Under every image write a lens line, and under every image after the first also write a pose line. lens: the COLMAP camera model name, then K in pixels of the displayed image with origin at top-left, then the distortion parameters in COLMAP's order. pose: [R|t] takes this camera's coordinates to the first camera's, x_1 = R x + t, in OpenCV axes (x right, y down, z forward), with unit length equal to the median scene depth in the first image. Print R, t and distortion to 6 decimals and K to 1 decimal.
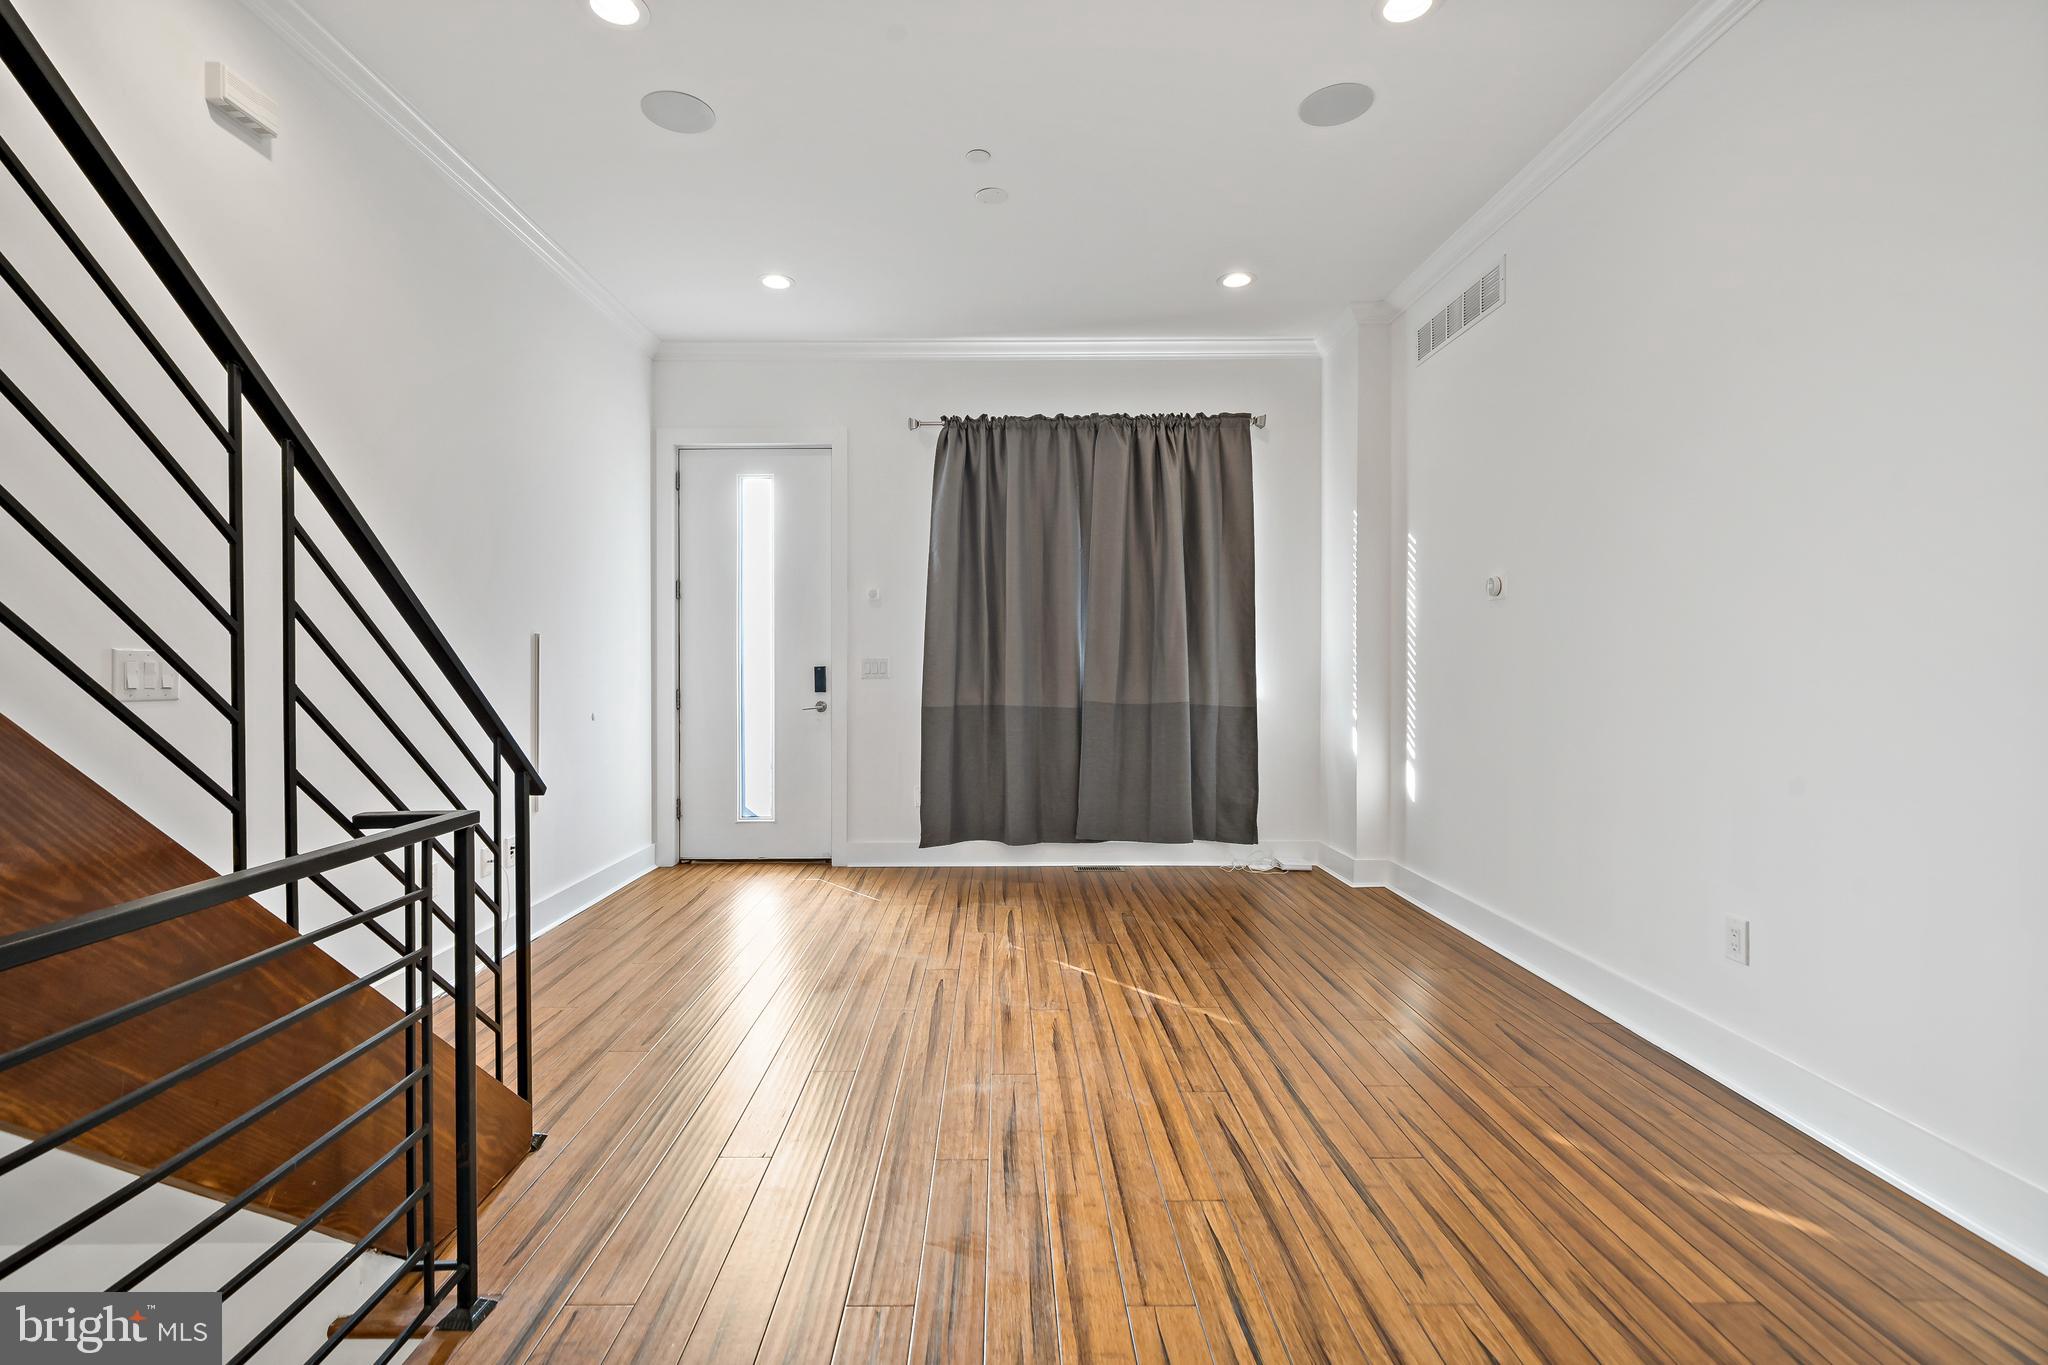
lens RADIAL K [[947.6, 0, 1017.2], [0, 947.6, 673.3], [0, 0, 1]] dist [0.003087, 0.000635]
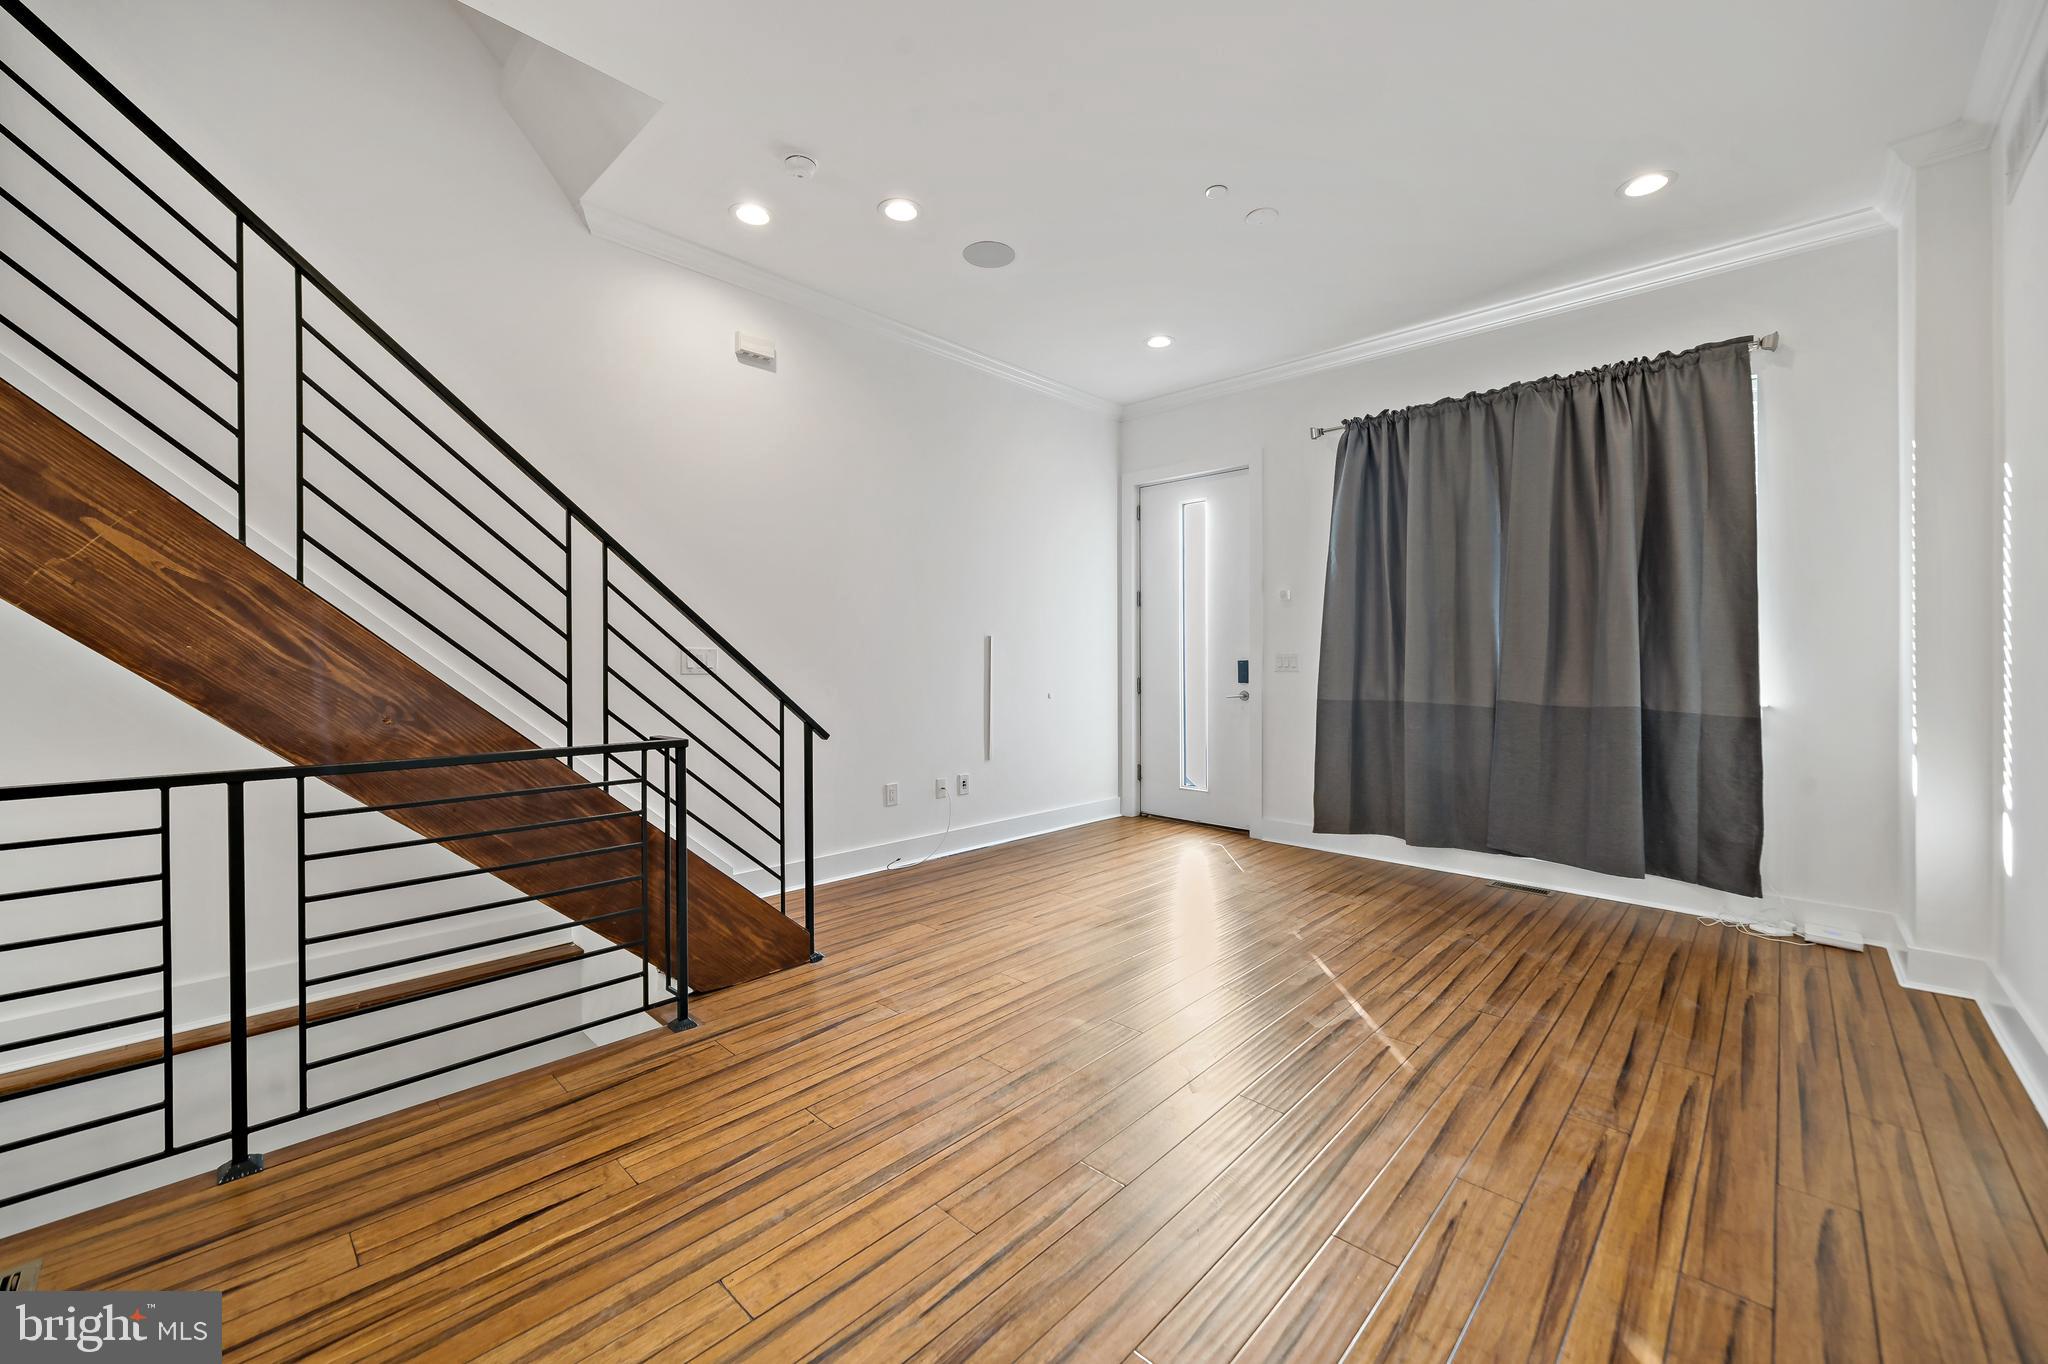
lens RADIAL K [[809.9, 0, 1003.4], [0, 809.9, 658.2], [0, 0, 1]] dist [-0.000095, -0.000225]
pose [[0.707836, 0.005916, -0.706352, 0.284615], [-0.013266, 0.999900, -0.004919, -0.001180], [0.706252, 0.012853, 0.707844, 0.111664]]
